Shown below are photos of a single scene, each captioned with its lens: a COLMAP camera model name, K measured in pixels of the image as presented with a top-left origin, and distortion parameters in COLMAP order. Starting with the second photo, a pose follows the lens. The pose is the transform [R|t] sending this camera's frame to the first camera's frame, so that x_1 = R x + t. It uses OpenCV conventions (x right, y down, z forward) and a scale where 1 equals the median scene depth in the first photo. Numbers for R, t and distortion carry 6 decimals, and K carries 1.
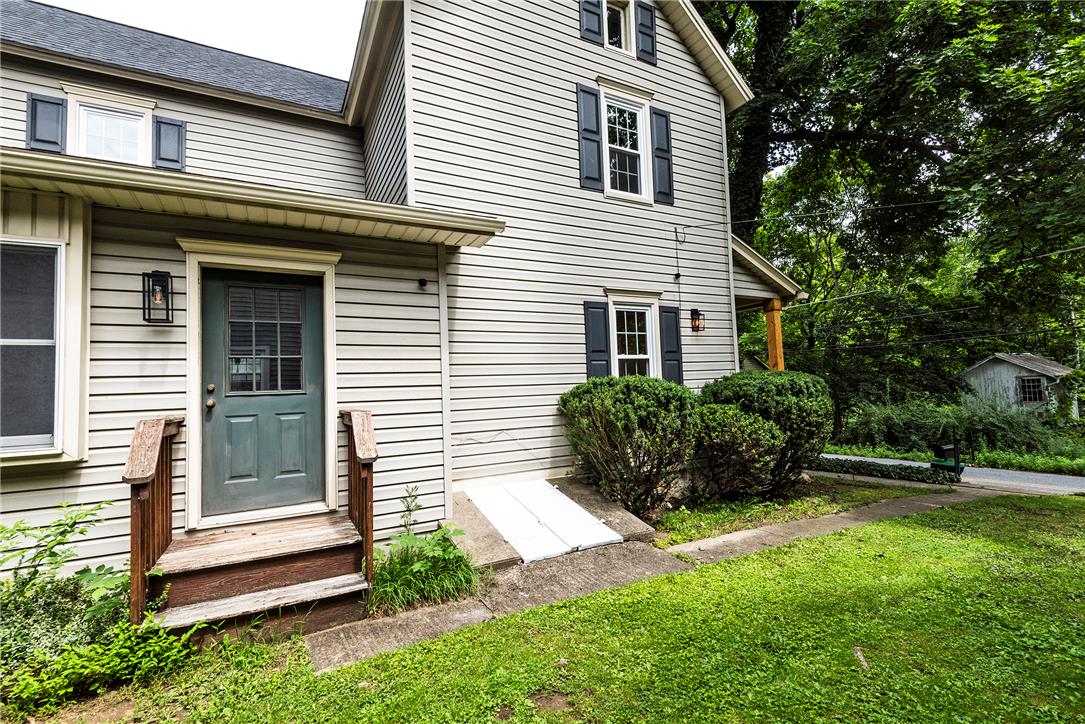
lens RADIAL K [[489.2, 0, 546.8], [0, 489.2, 364.9], [0, 0, 1]] dist [0.029465, -0.014590]
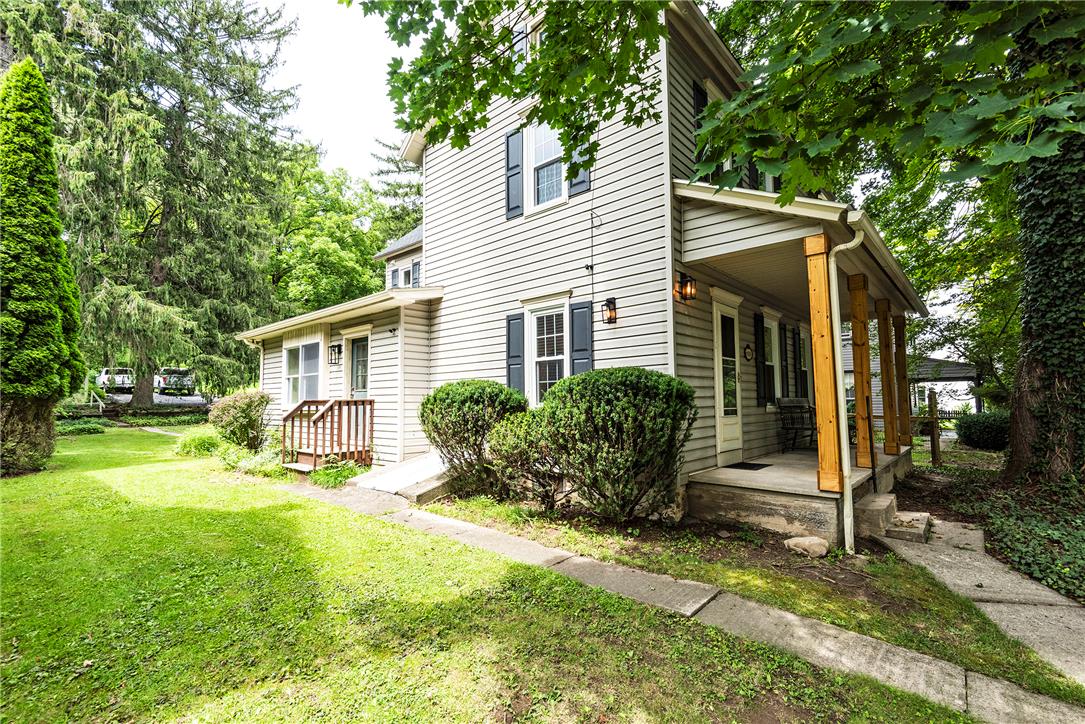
lens RADIAL K [[489.2, 0, 546.8], [0, 489.2, 364.9], [0, 0, 1]] dist [0.029465, -0.014590]
pose [[0.343067, -0.030922, -0.938802, 1.146745], [0.057818, 0.998258, -0.011752, 0.009304], [0.937530, -0.050248, 0.344257, 0.624896]]
